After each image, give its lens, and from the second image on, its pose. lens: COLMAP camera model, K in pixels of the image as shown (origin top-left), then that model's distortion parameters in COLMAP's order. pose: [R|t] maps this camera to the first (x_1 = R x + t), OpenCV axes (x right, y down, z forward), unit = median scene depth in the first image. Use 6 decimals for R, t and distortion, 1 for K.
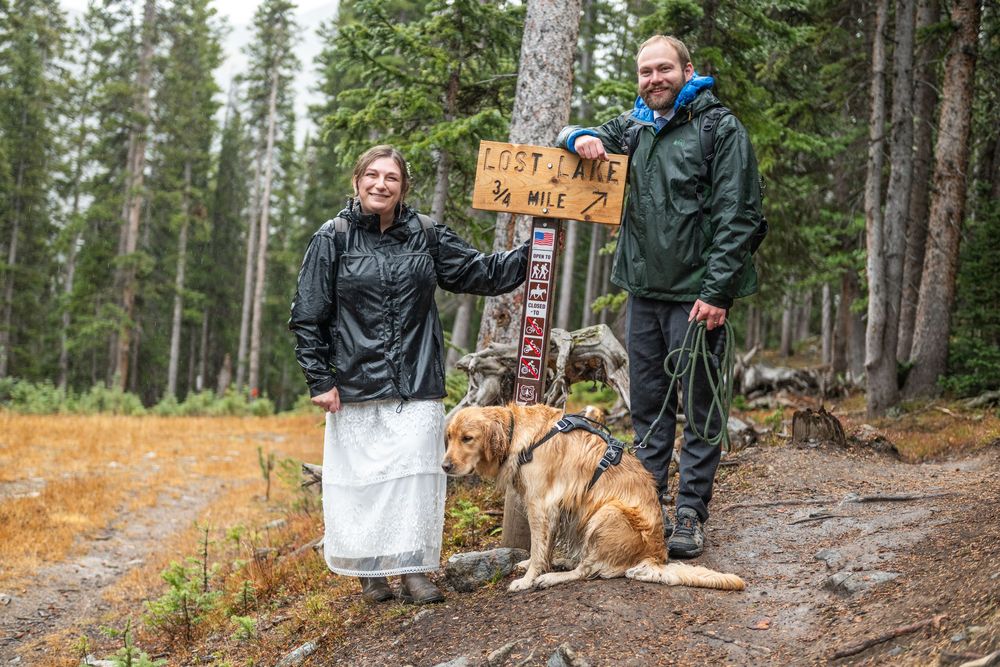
lens RADIAL K [[1602.3, 0, 500.0], [0, 1602.3, 333.5], [0, 0, 1]] dist [0.010179, 0.029162]
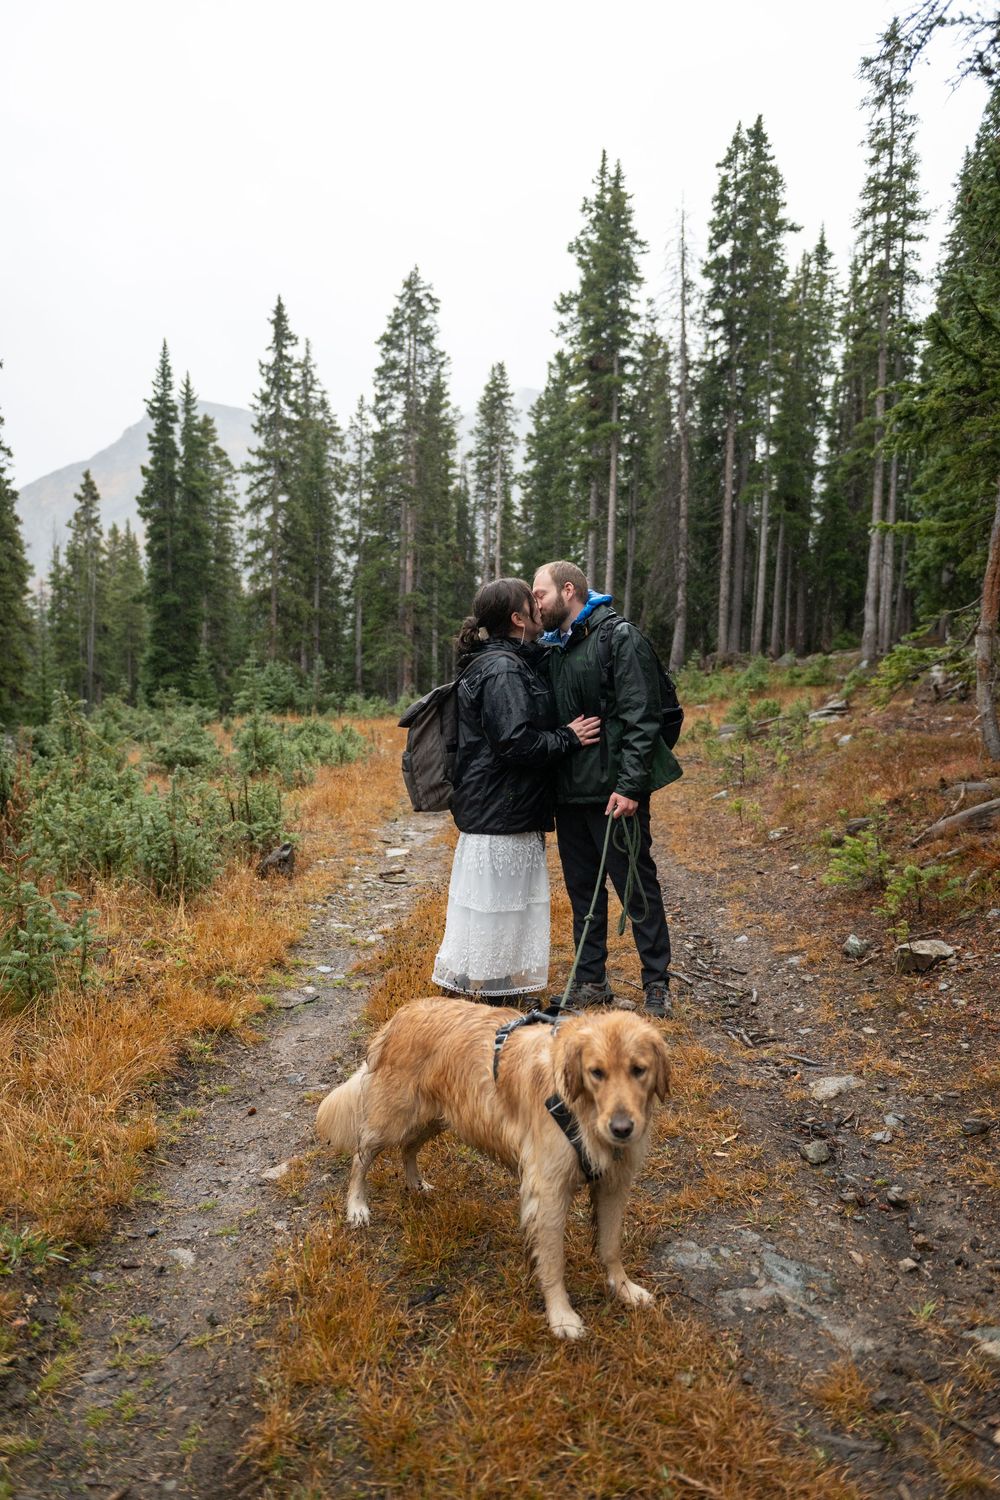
lens RADIAL K [[1183.4, 0, 500.0], [0, 1183.4, 750.0], [0, 0, 1]] dist [0.005887, 0.001764]
pose [[0.992568, -0.050679, -0.110640, -0.097284], [0.060016, 0.994761, 0.082757, 0.002605], [0.105867, -0.088783, 0.990409, 0.062771]]
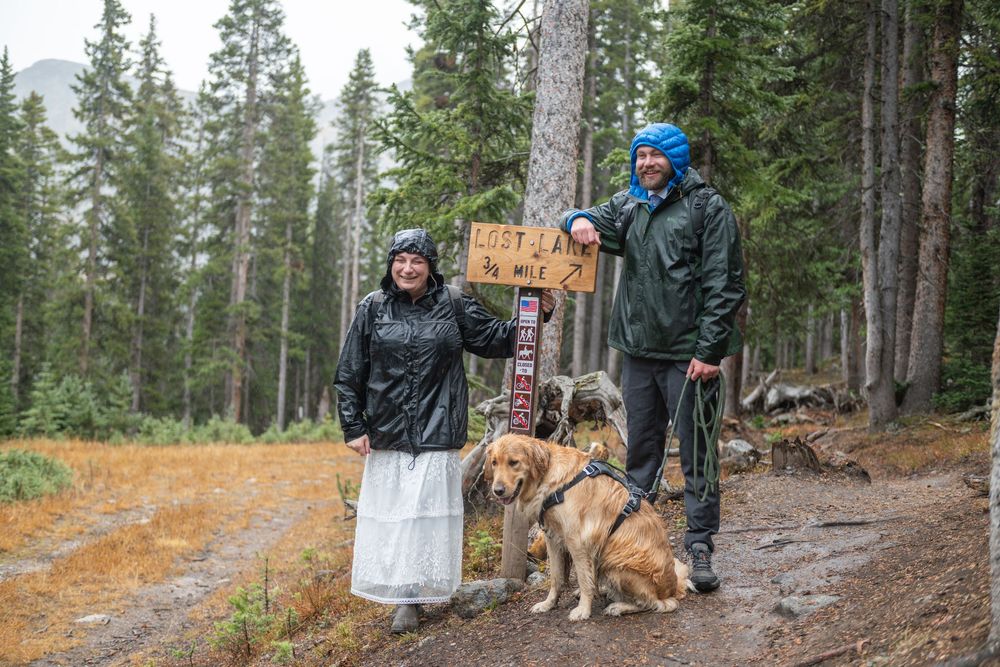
lens RADIAL K [[1392.5, 0, 500.0], [0, 1392.5, 333.5], [0, 0, 1]] dist [0.009366, 0.023635]
pose [[0.998196, -0.033715, -0.049688, 0.012384], [0.032831, 0.999289, -0.018512, -0.004869], [0.050277, 0.016848, 0.998593, 0.000908]]
